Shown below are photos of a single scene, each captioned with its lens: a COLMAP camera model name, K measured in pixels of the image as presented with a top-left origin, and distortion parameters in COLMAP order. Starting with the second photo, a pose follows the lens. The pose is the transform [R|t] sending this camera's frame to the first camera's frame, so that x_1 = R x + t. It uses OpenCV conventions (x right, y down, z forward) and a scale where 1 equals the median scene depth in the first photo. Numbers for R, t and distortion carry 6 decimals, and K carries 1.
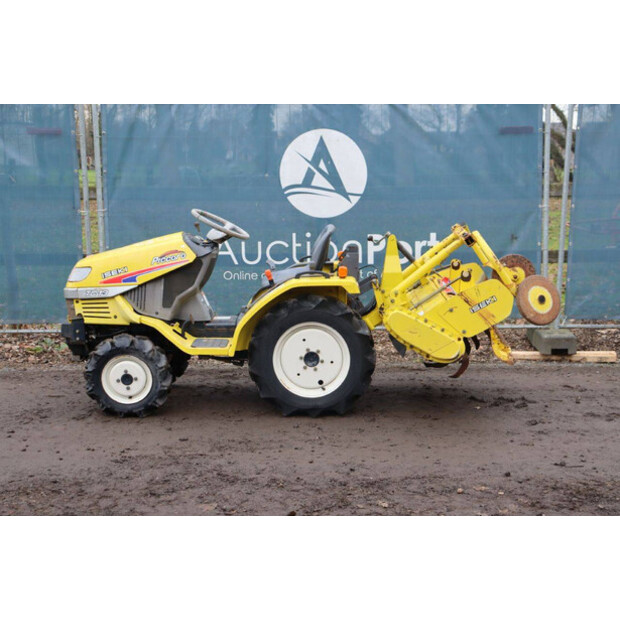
lens RADIAL K [[1012.8, 0, 310.8], [0, 1012.8, 310.2], [0, 0, 1]] dist [0.120699, 0.000000]
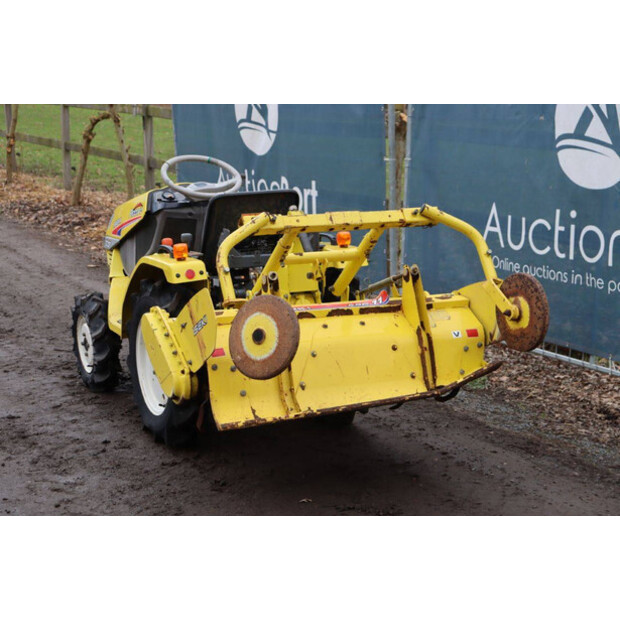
lens RADIAL K [[1251.3, 0, 311.2], [0, 1251.3, 312.5], [0, 0, 1]] dist [0.266225, 0.000000]
pose [[0.452642, 0.164146, -0.876454, 0.850292], [-0.141061, 0.983715, 0.111383, -0.106454], [0.880464, 0.073217, 0.468426, 0.658302]]
